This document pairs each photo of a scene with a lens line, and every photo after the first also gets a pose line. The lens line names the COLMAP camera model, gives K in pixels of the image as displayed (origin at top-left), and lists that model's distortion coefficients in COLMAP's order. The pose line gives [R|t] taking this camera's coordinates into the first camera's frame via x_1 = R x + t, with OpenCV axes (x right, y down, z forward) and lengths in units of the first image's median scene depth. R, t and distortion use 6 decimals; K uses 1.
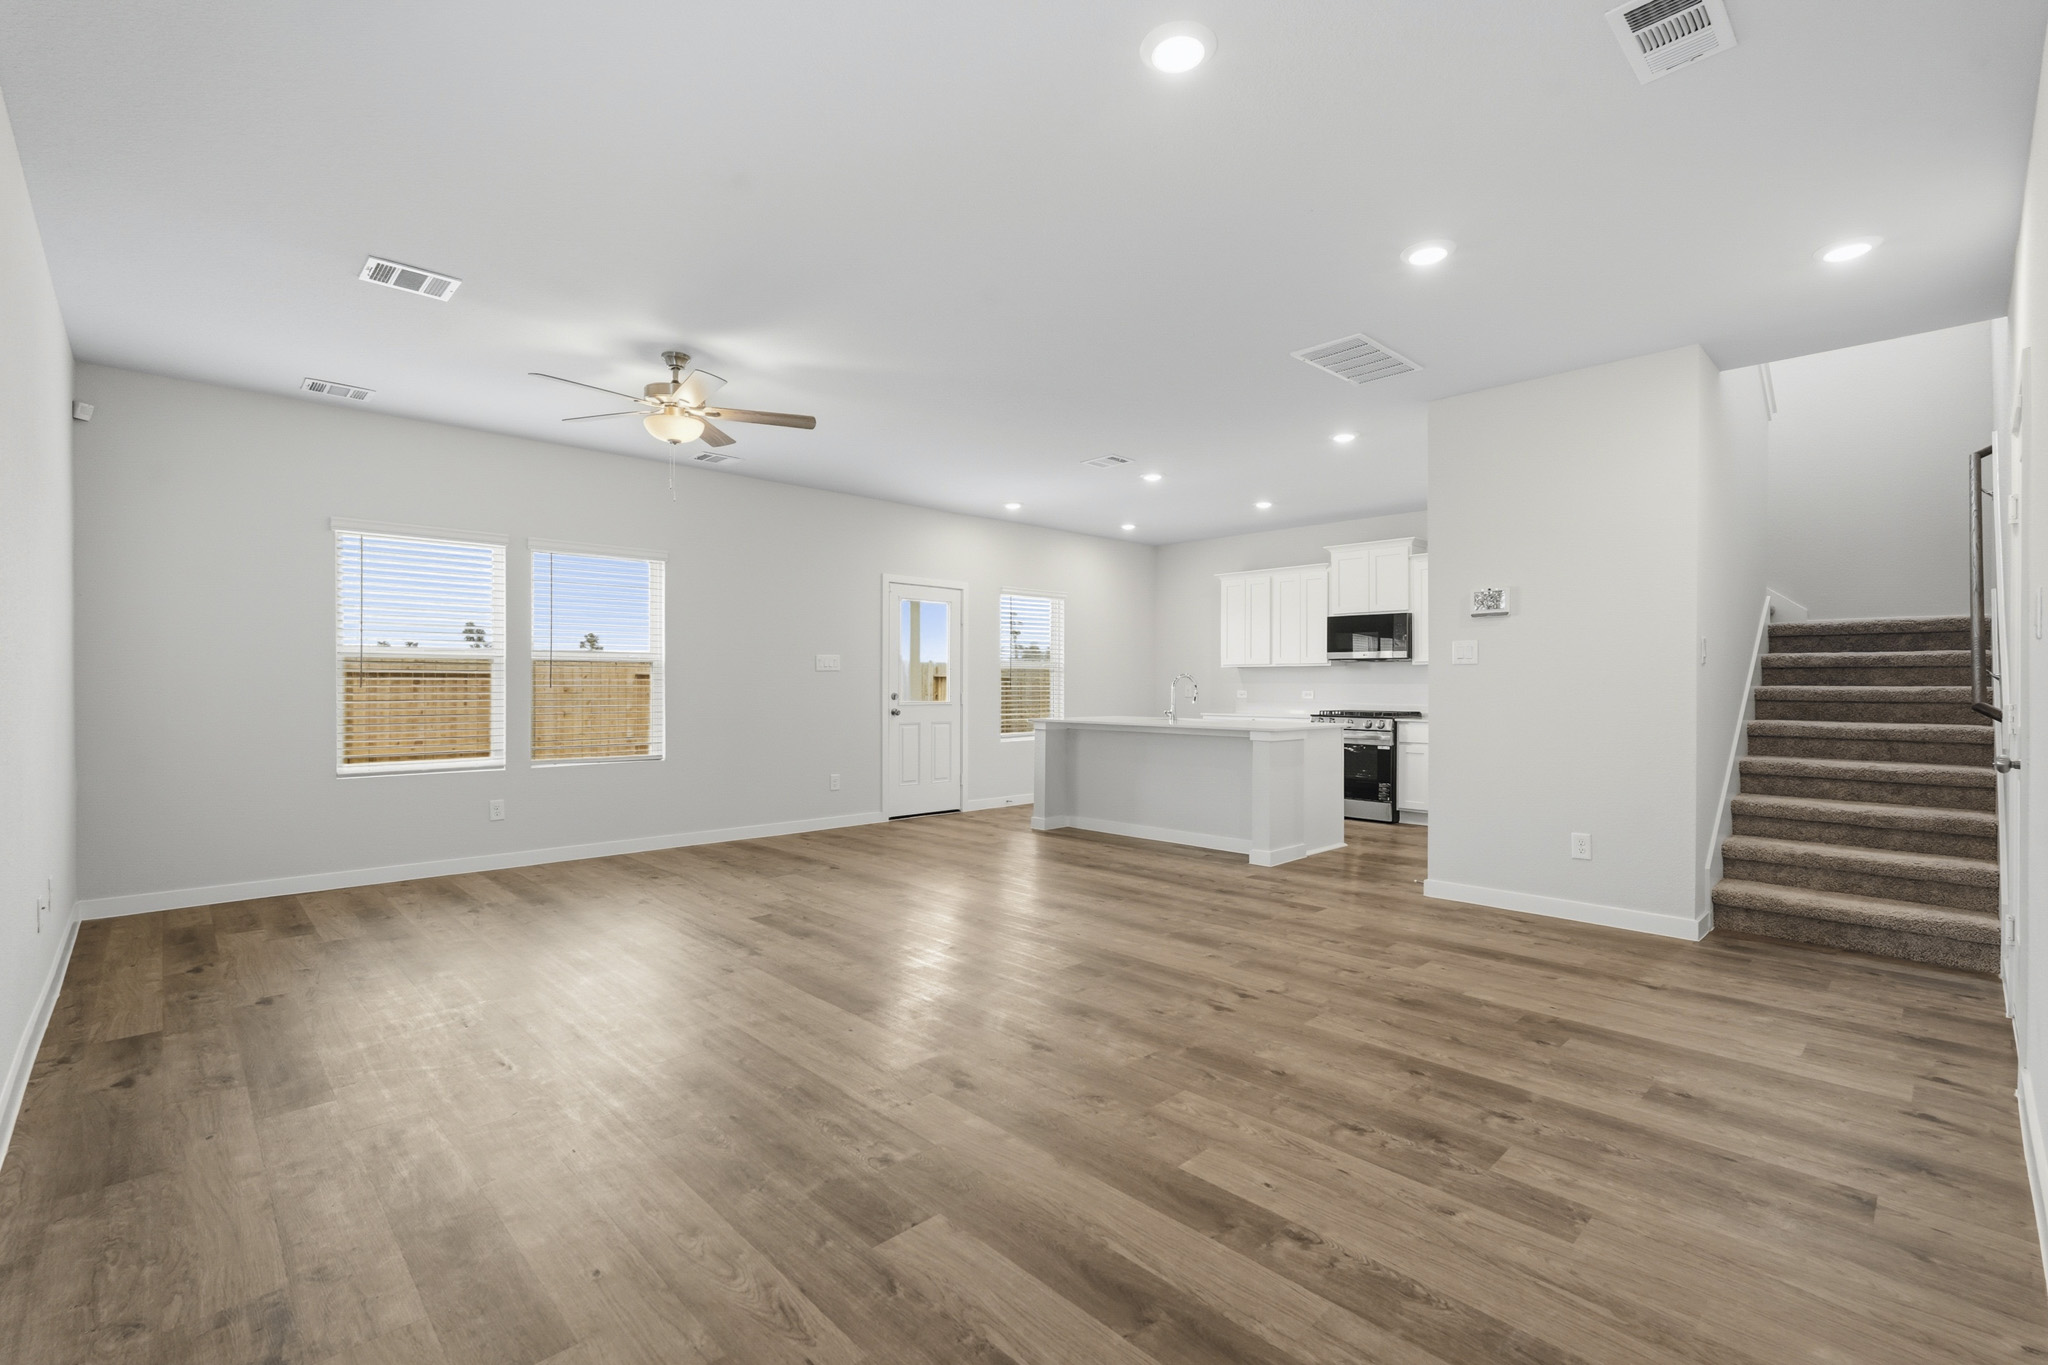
lens RADIAL K [[911.4, 0, 1037.0], [0, 911.4, 680.9], [0, 0, 1]] dist [-0.015159, 0.004050]
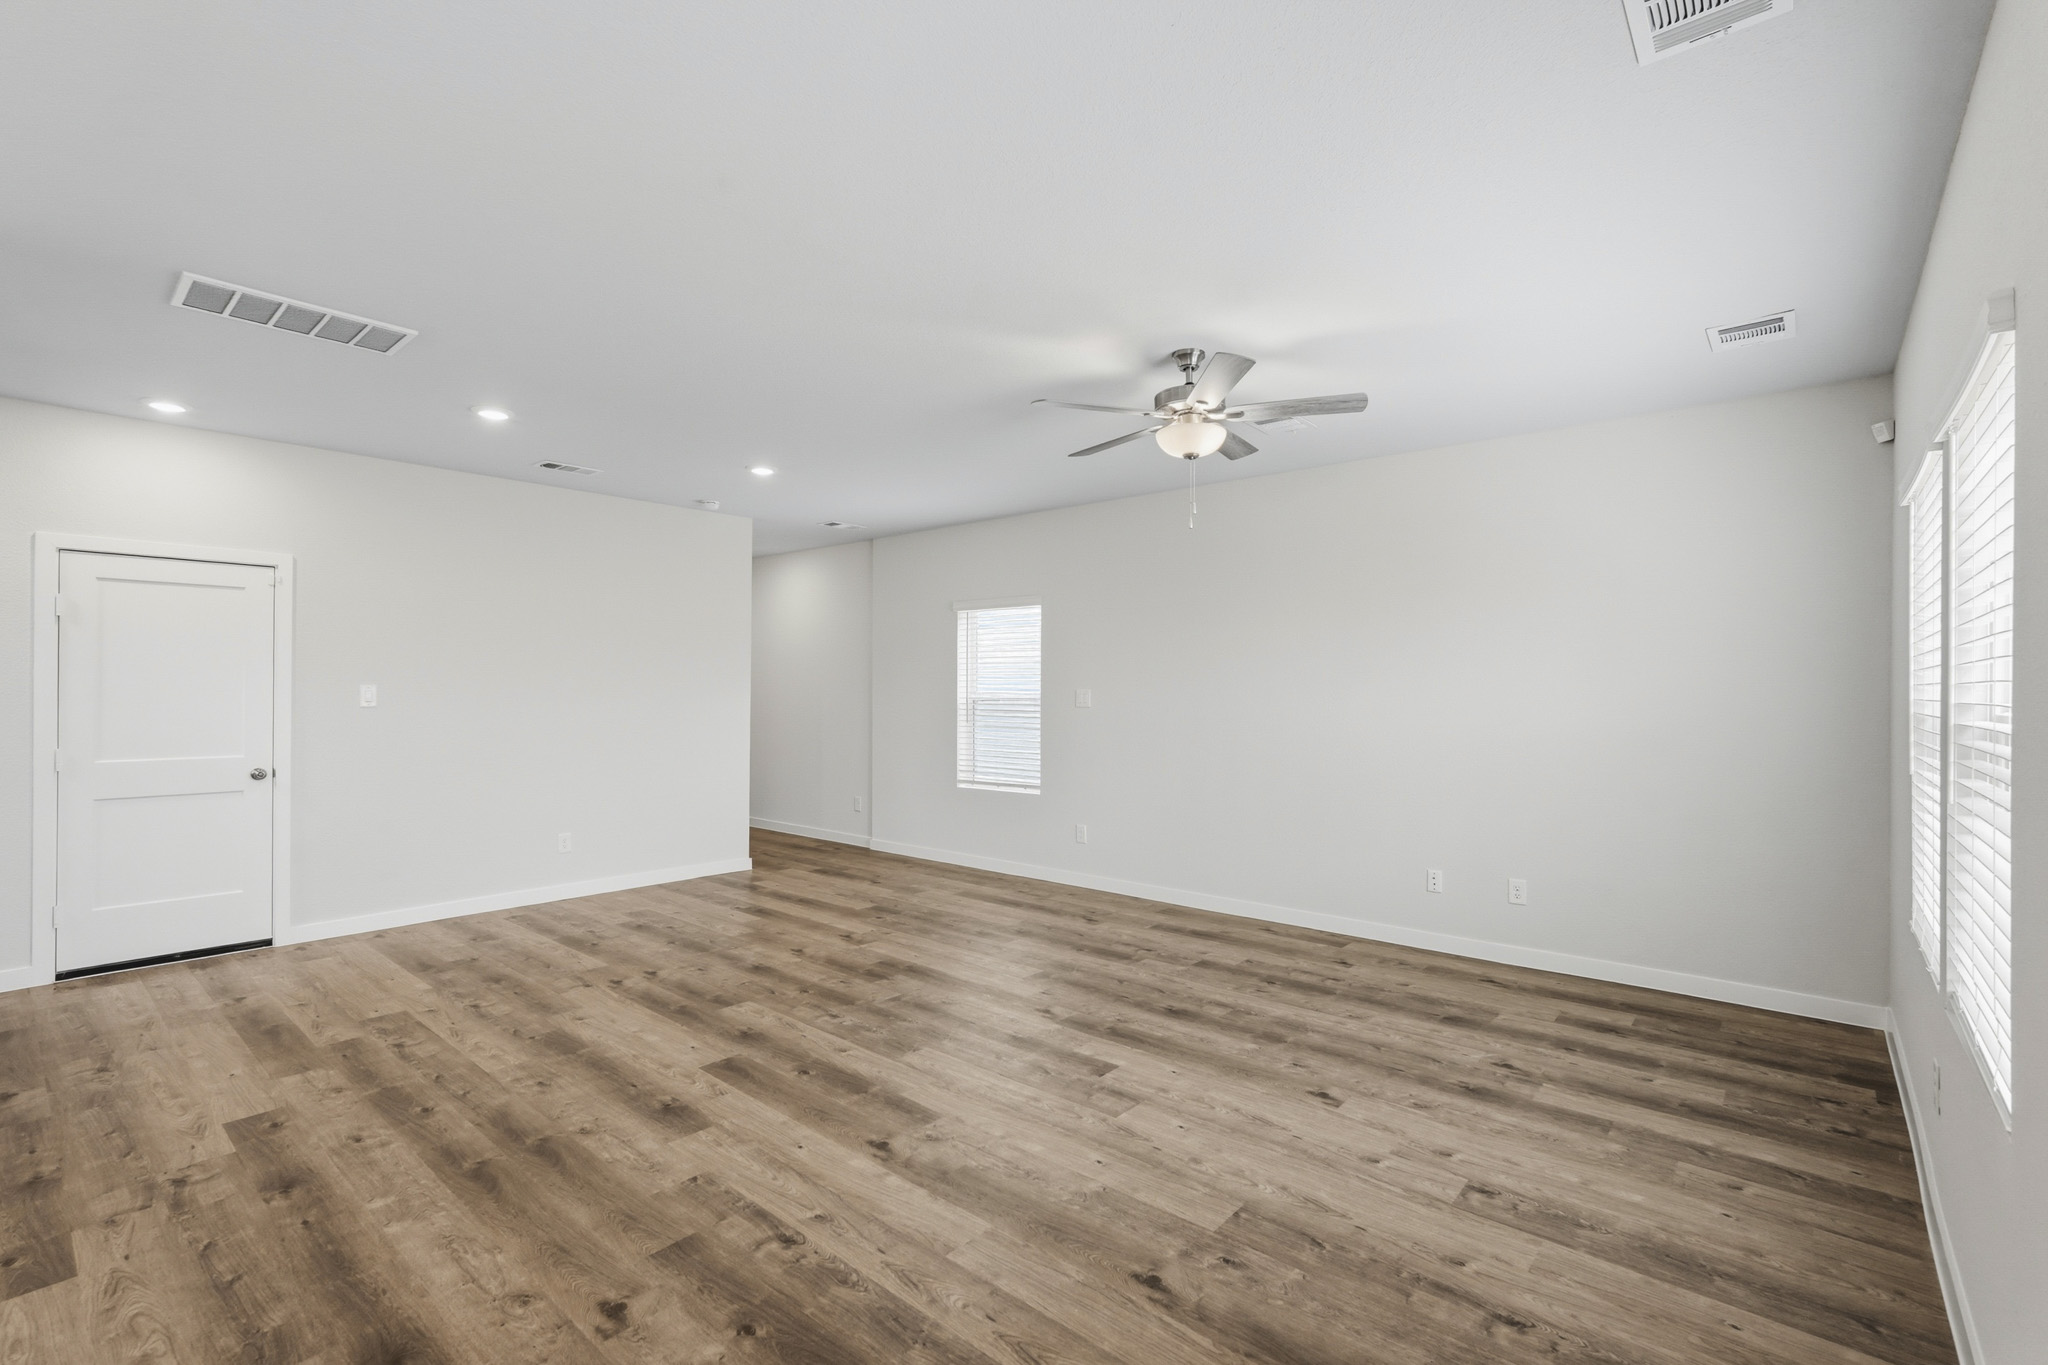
lens RADIAL K [[911.4, 0, 1022.9], [0, 911.4, 690.2], [0, 0, 1]] dist [-0.015159, 0.004050]
pose [[-0.996971, -0.005275, -0.077592, -0.186901], [-0.004881, 0.999974, -0.005267, -0.045989], [0.077618, -0.004872, -0.996971, 1.820075]]
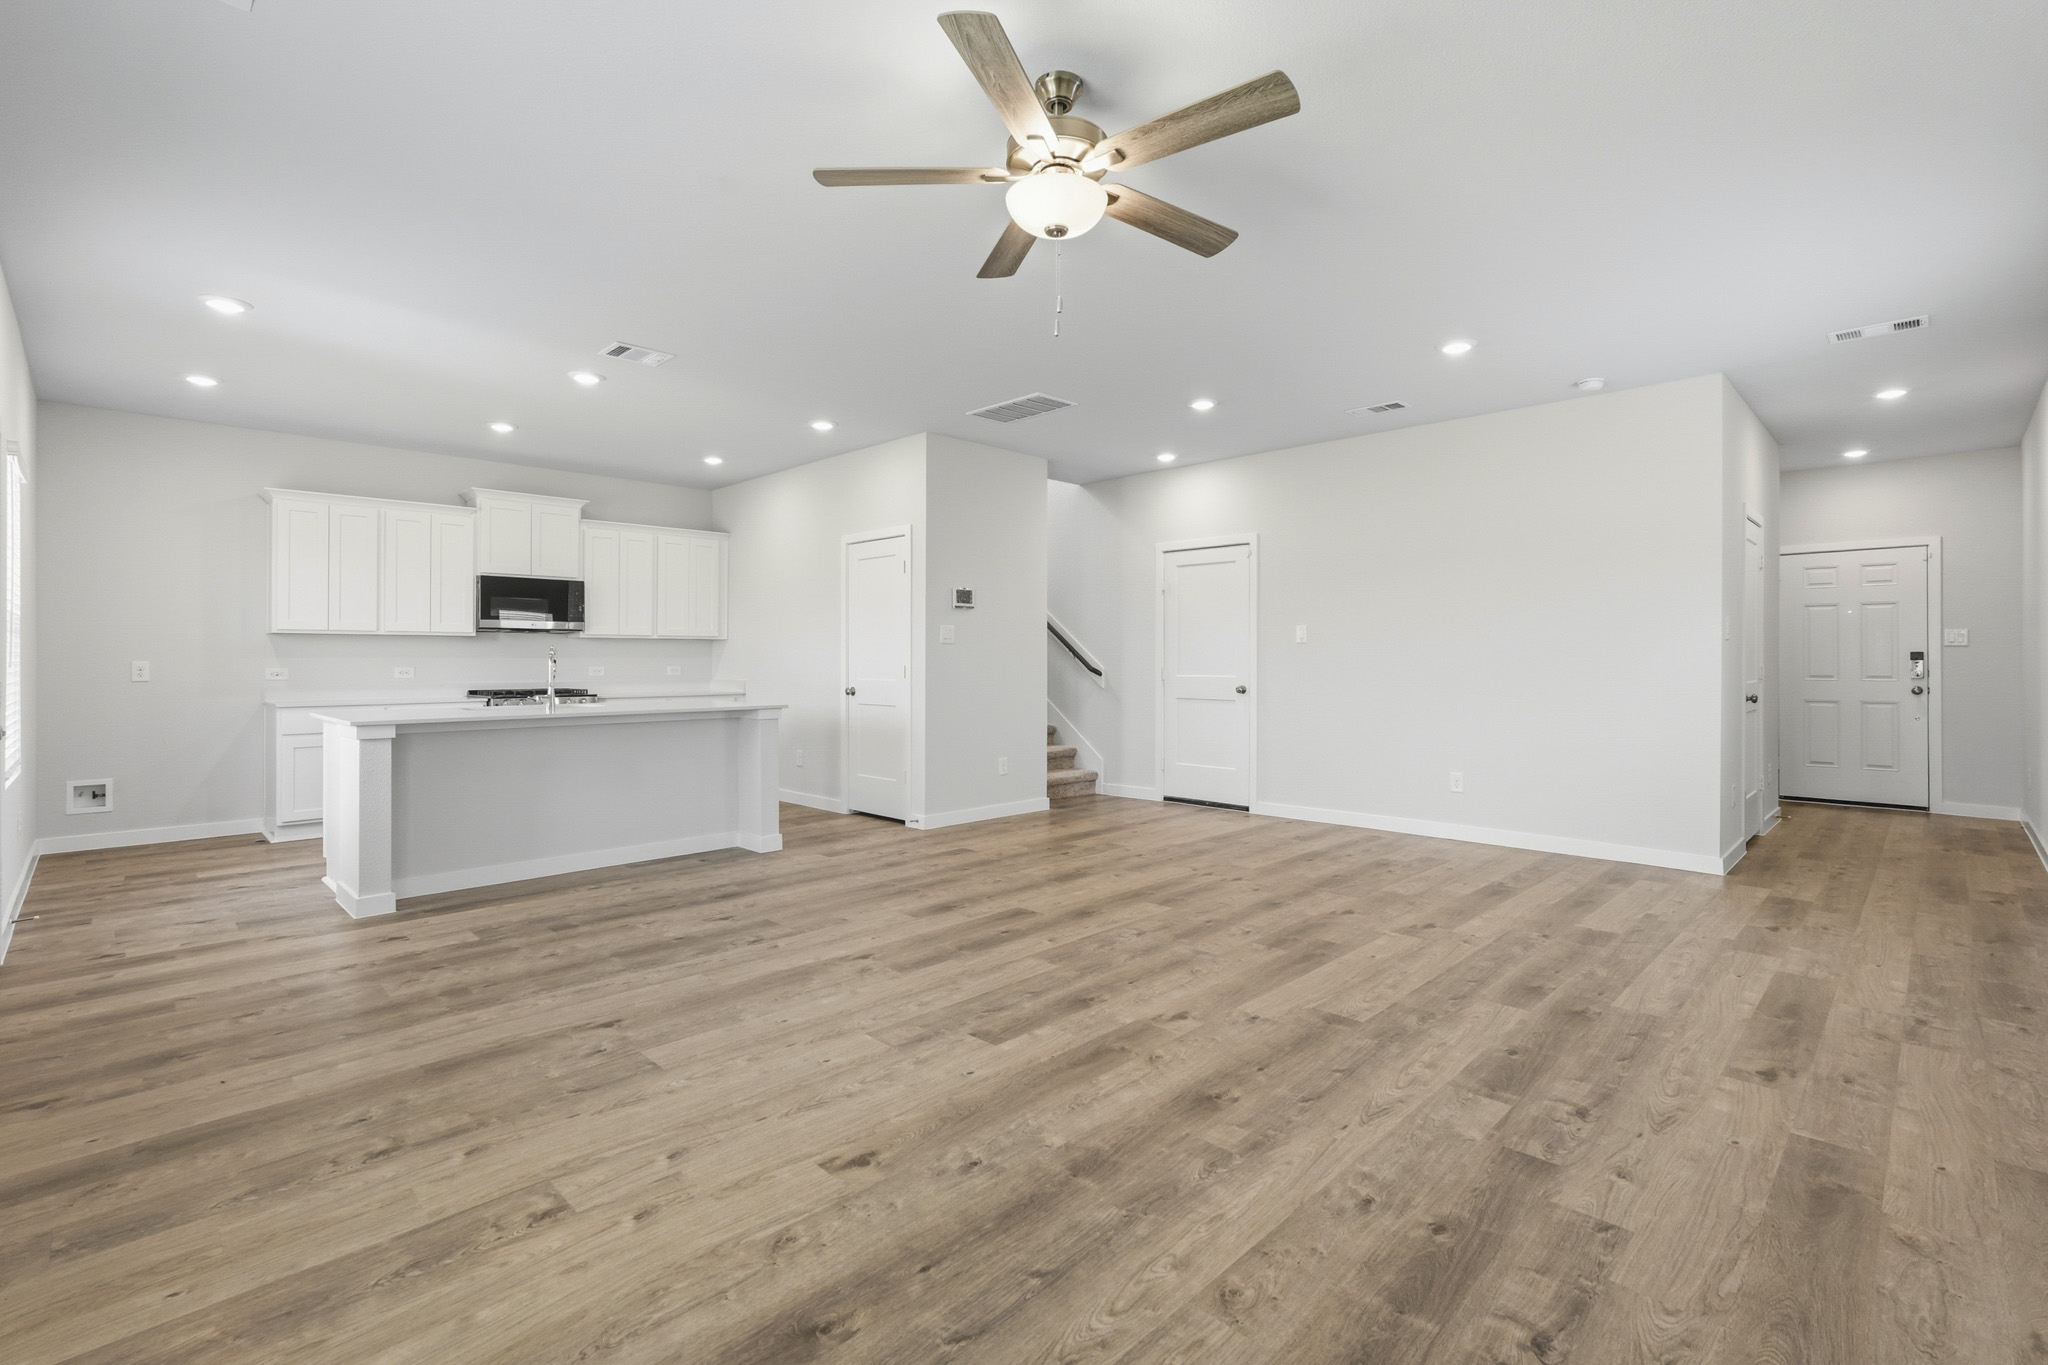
lens RADIAL K [[923.5, 0, 1019.3], [0, 923.5, 653.3], [0, 0, 1]] dist [-0.019614, 0.007175]
pose [[-0.009196, 0.004747, 0.999946, -0.976999], [-0.003985, 0.999981, -0.004784, 0.002163], [-0.999950, -0.004029, -0.009176, 1.035154]]
